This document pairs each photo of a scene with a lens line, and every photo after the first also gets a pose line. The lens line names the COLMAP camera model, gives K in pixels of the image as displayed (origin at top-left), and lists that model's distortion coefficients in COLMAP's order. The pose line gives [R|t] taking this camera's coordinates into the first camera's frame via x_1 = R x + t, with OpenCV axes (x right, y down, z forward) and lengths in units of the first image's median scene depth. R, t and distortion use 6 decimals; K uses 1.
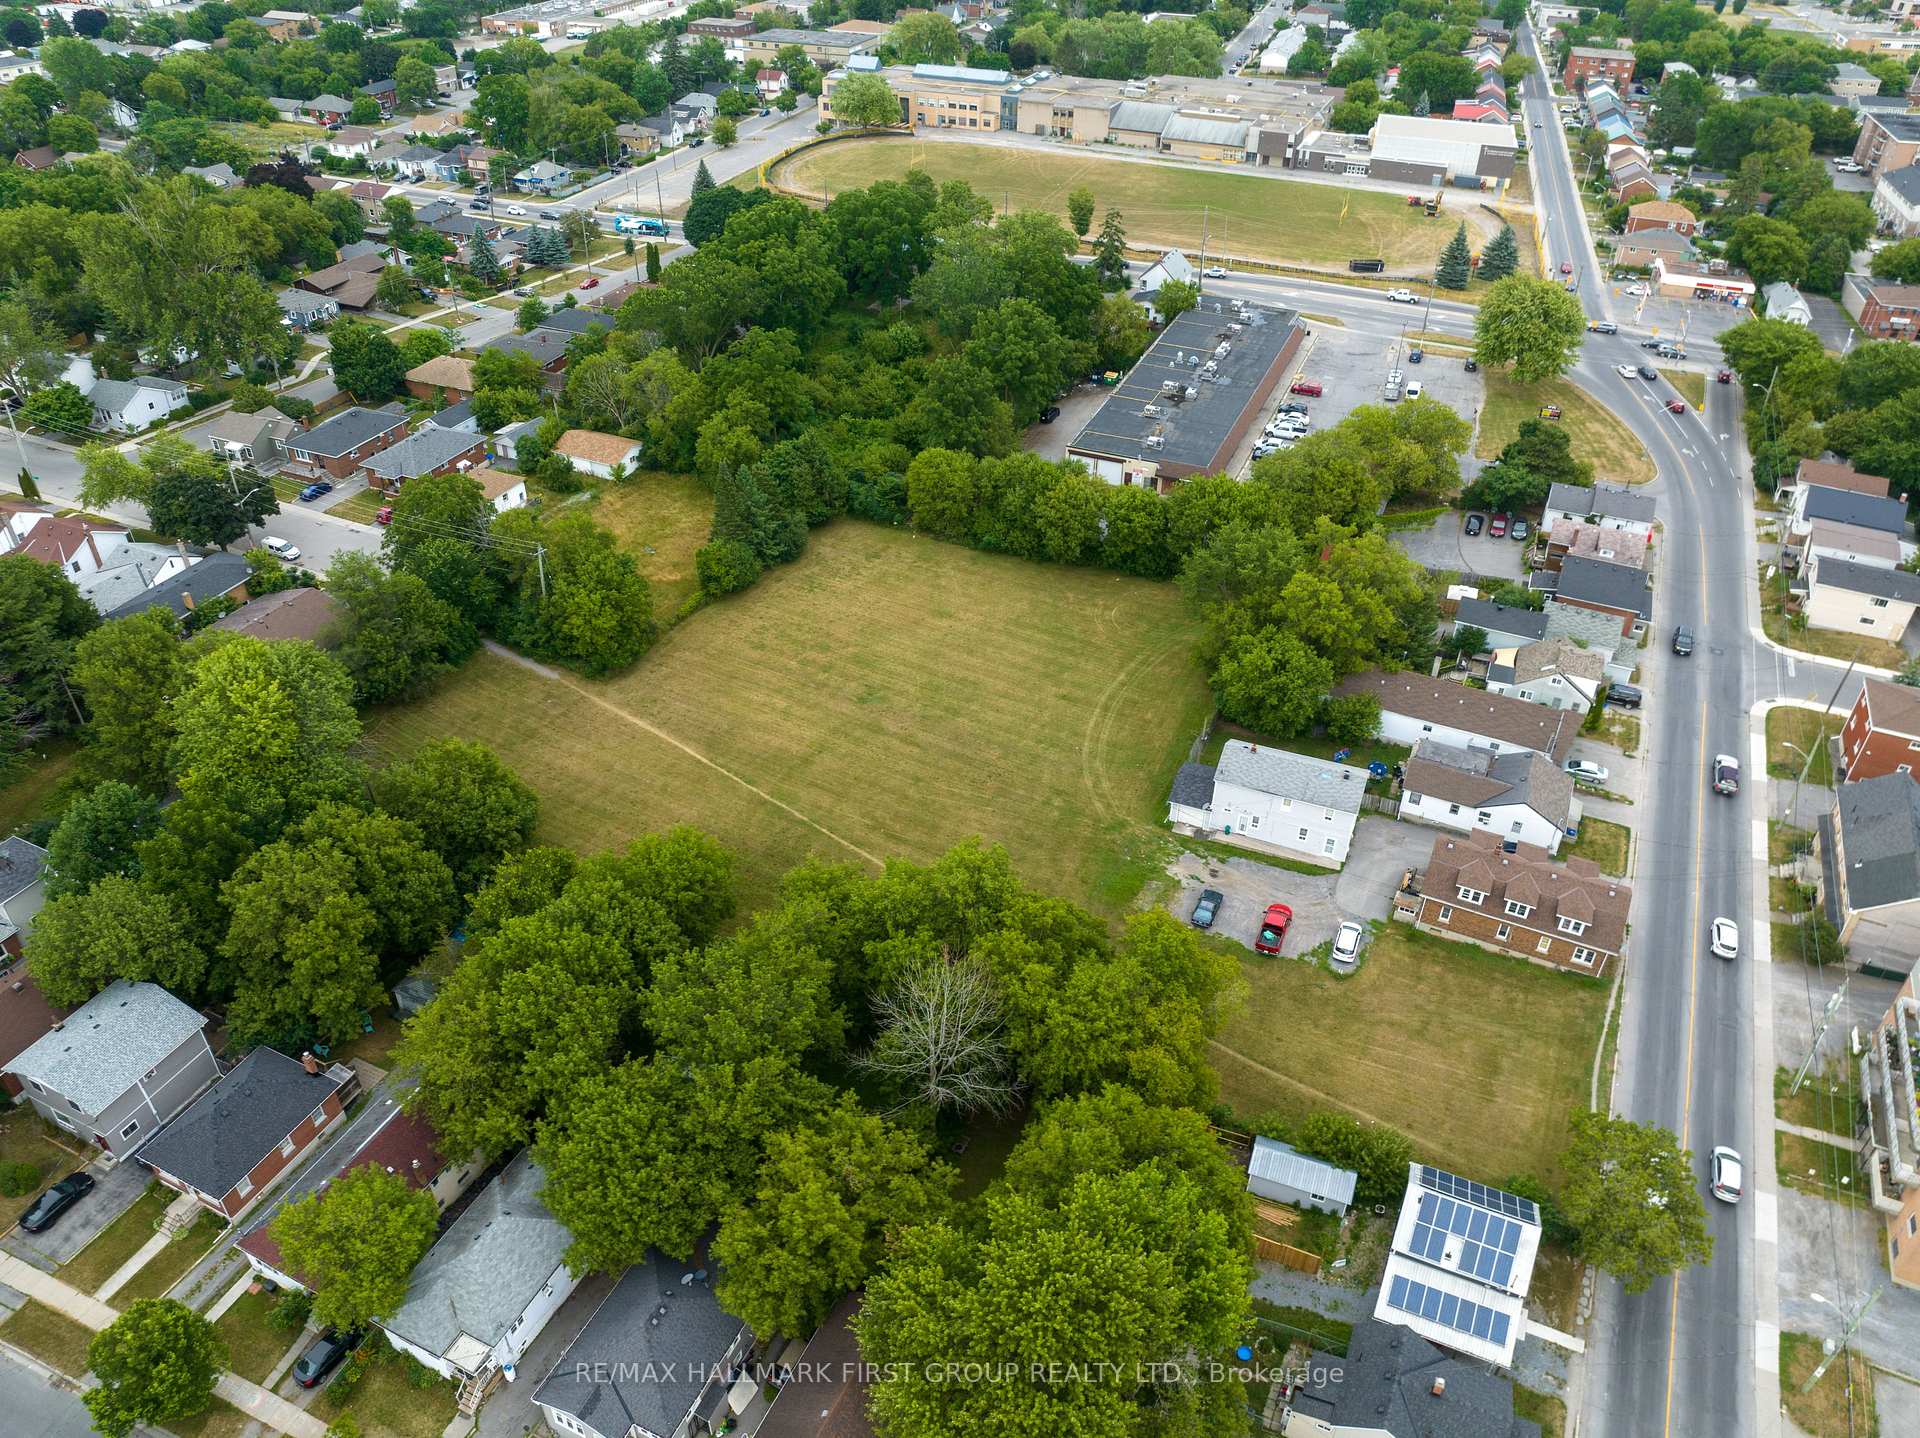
lens RADIAL K [[1353.3, 0, 958.4], [0, 1353.3, 719.2], [0, 0, 1]] dist [-0.047170, 0.011851]
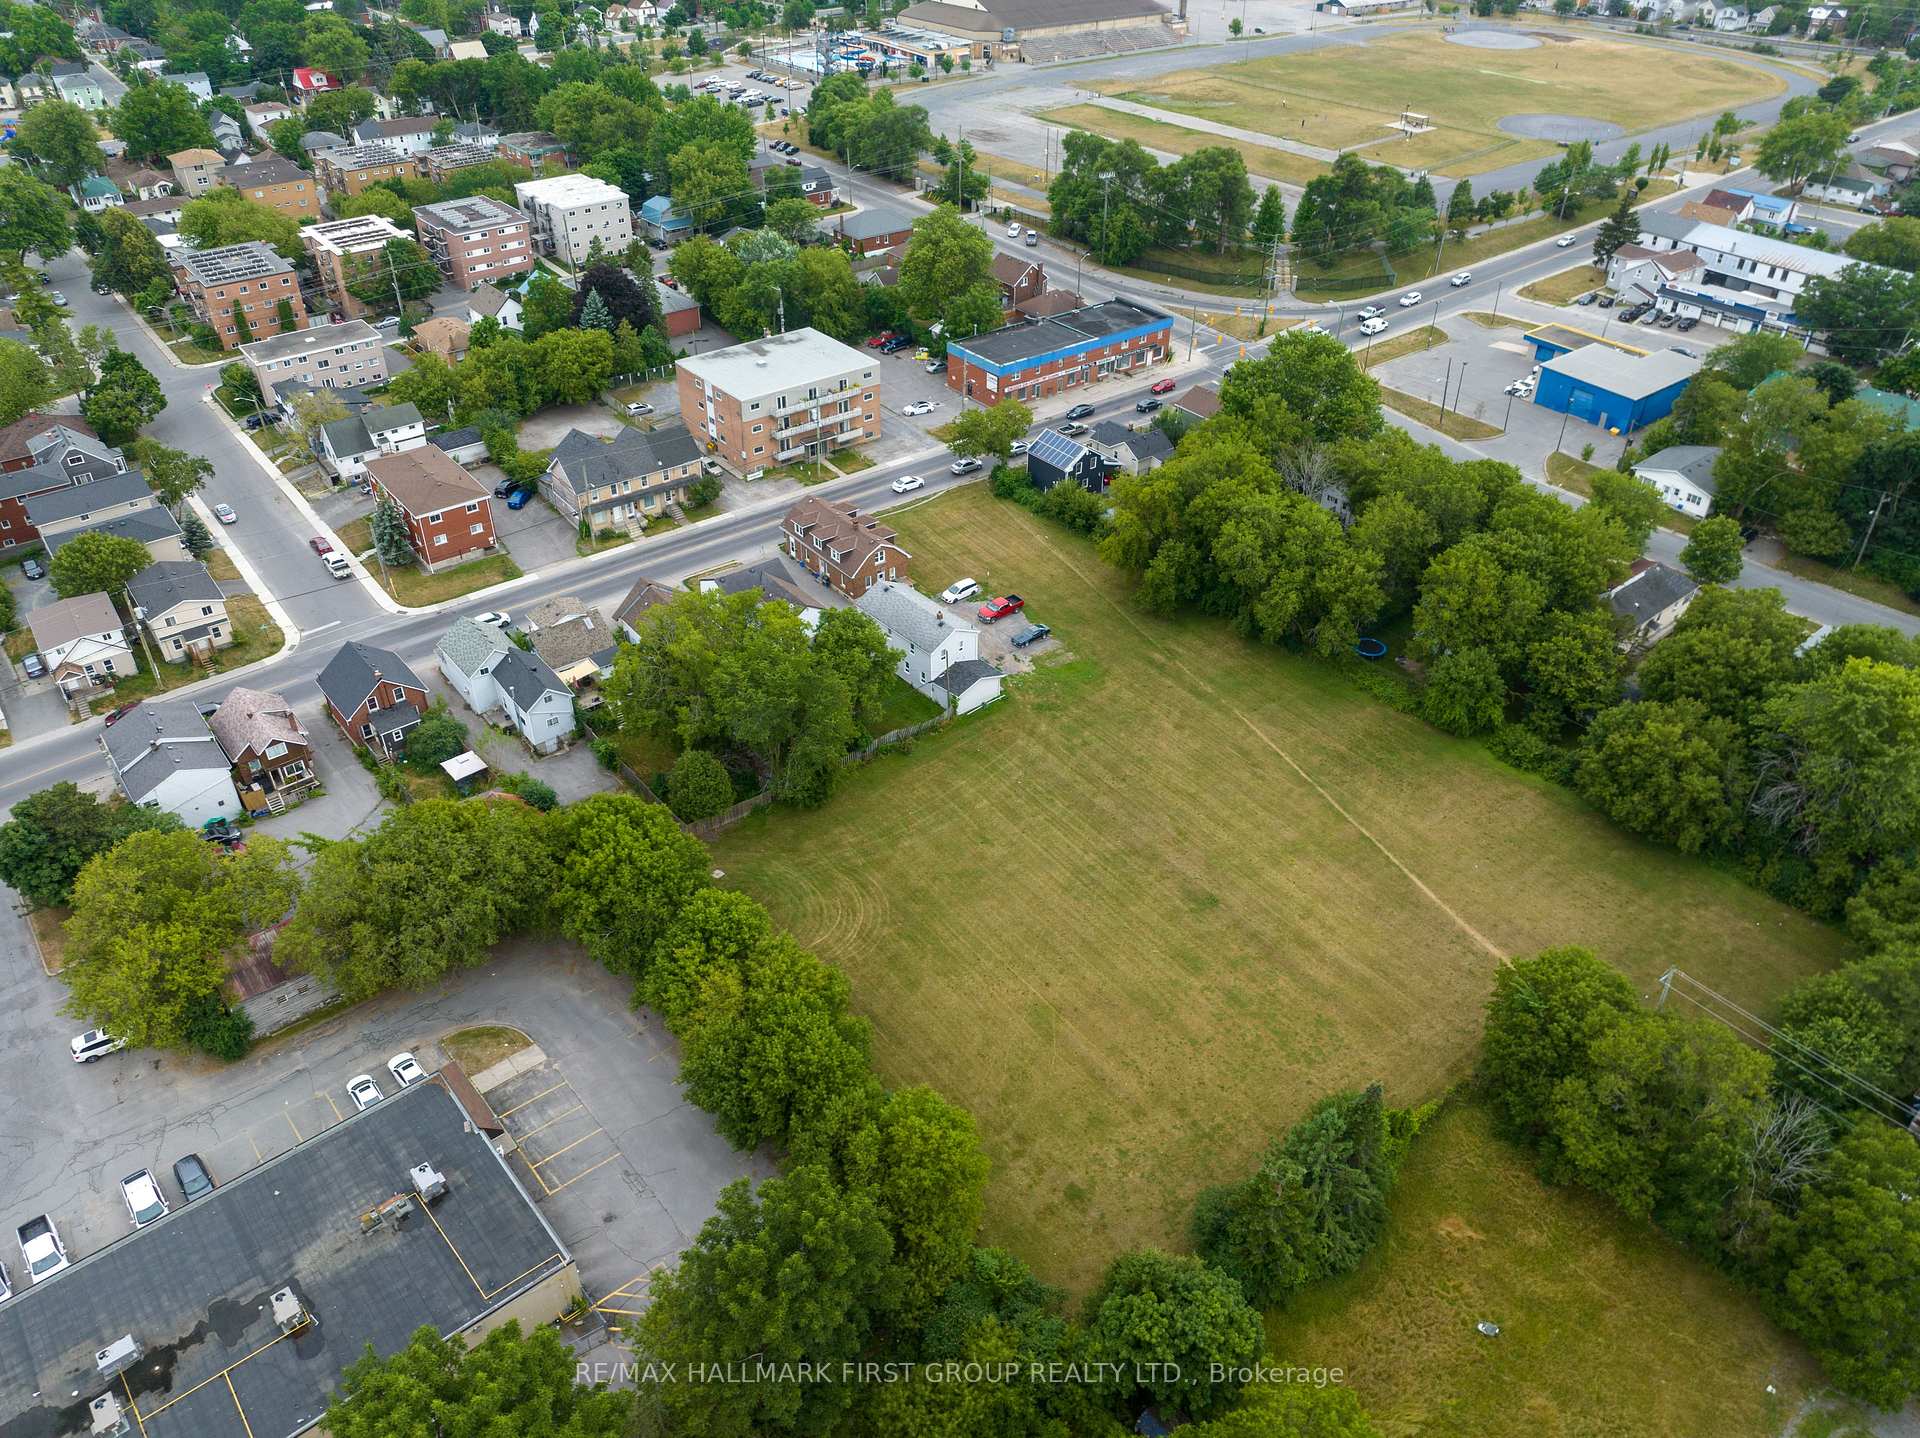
lens RADIAL K [[1353.3, 0, 958.4], [0, 1353.3, 719.2], [0, 0, 1]] dist [-0.047170, 0.011851]
pose [[-0.894744, -0.278459, 0.349134, -0.162936], [0.242520, 0.353491, 0.903453, -0.727178], [-0.374990, 0.893031, -0.248752, 1.007662]]
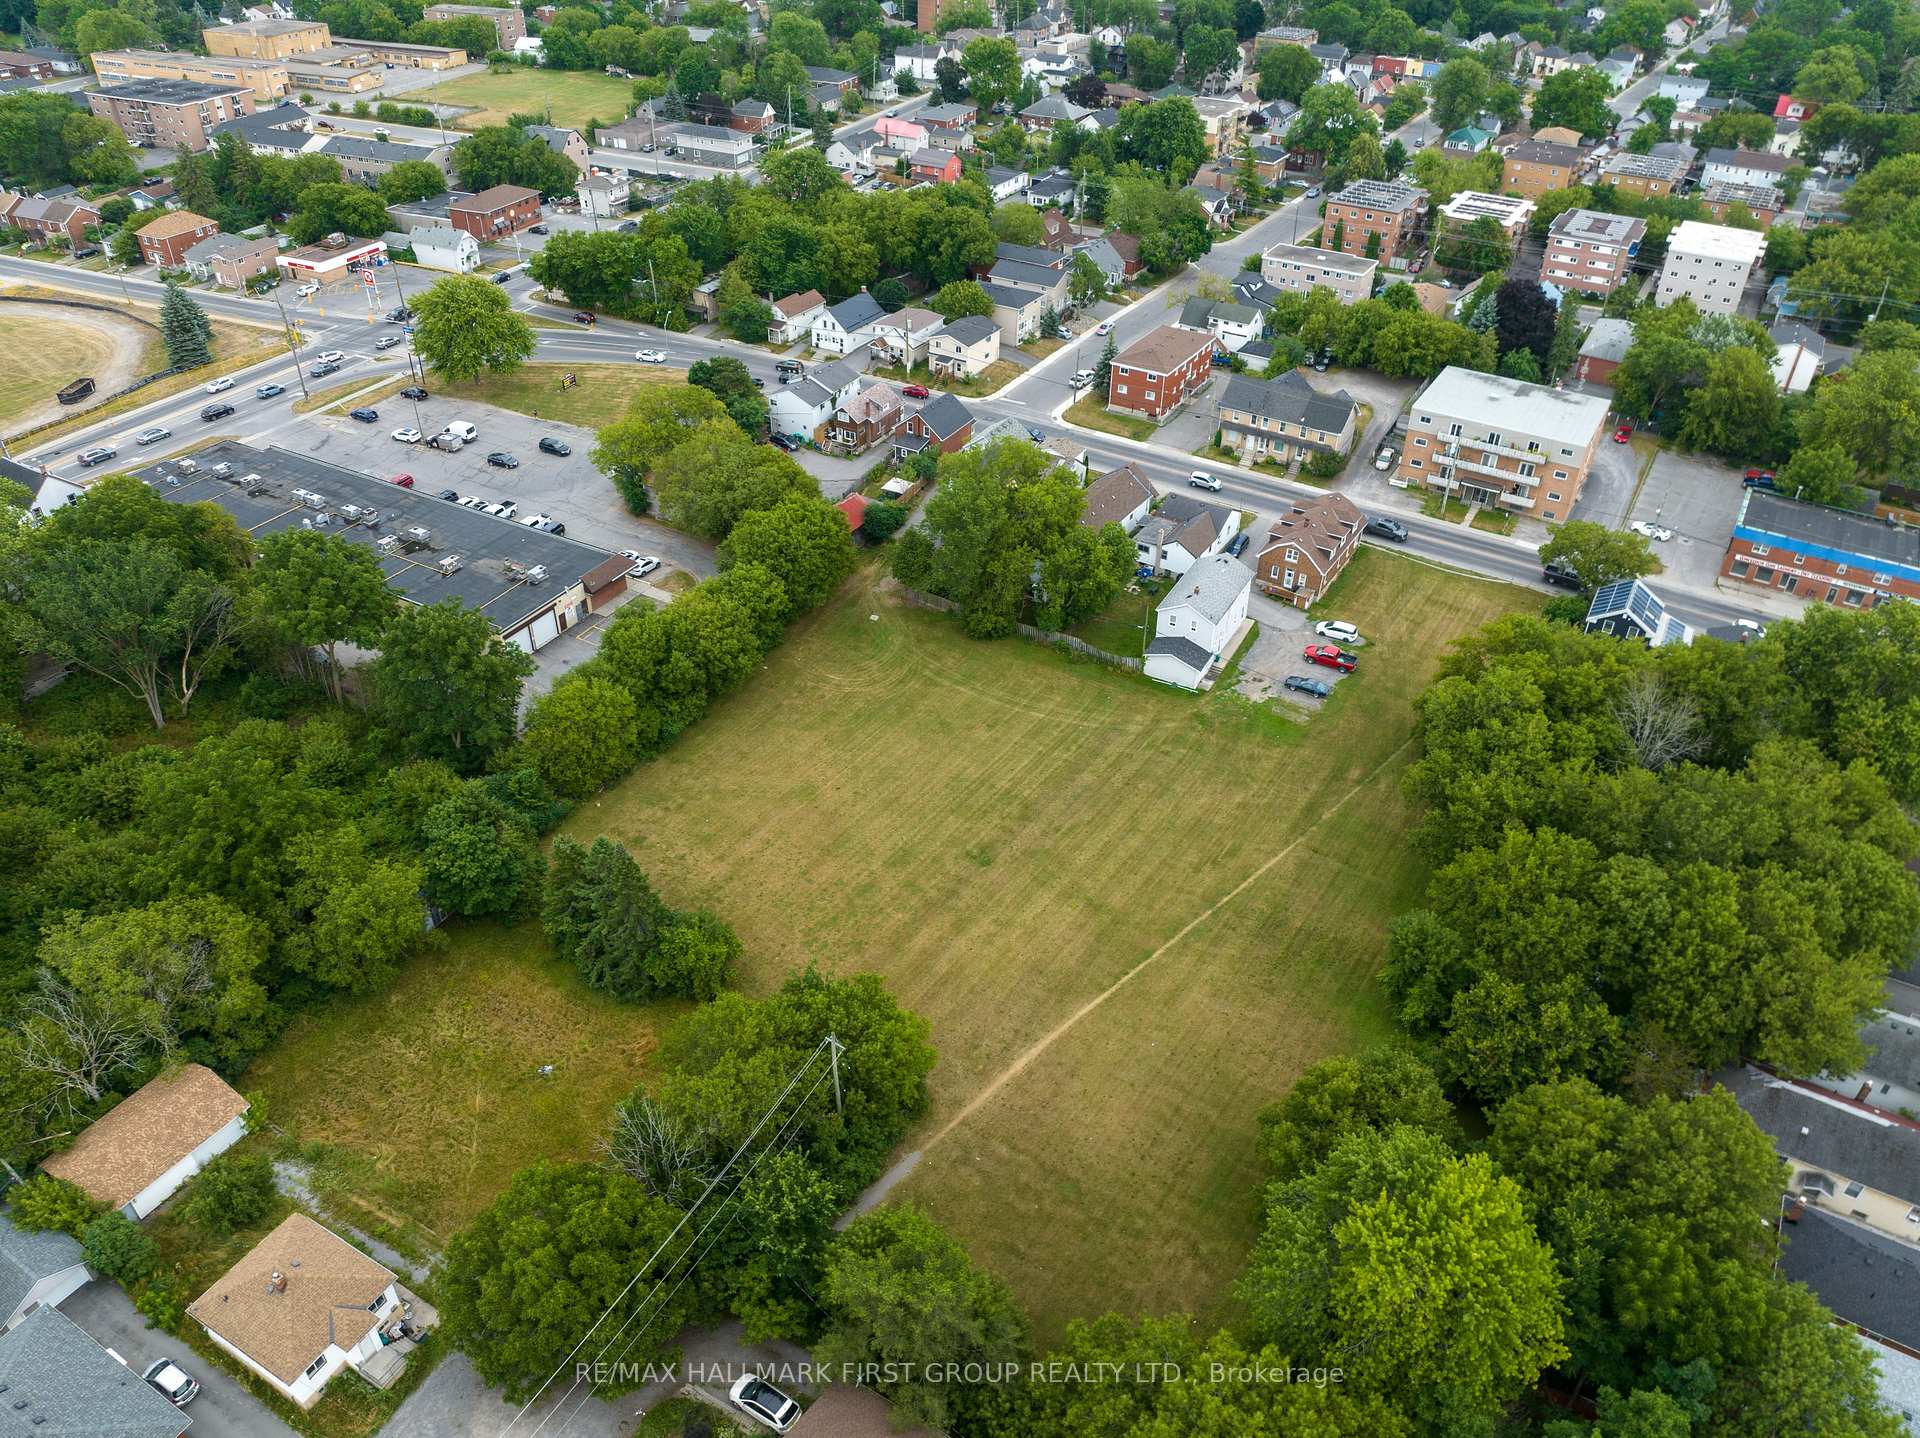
lens RADIAL K [[1351.7, 0, 957.5], [0, 1351.7, 720.4], [0, 0, 1]] dist [-0.048470, 0.019521]
pose [[0.108968, -0.590931, 0.799329, -0.609222], [0.571713, 0.695070, 0.435916, -0.398552], [-0.813186, 0.409486, 0.413583, 0.539567]]
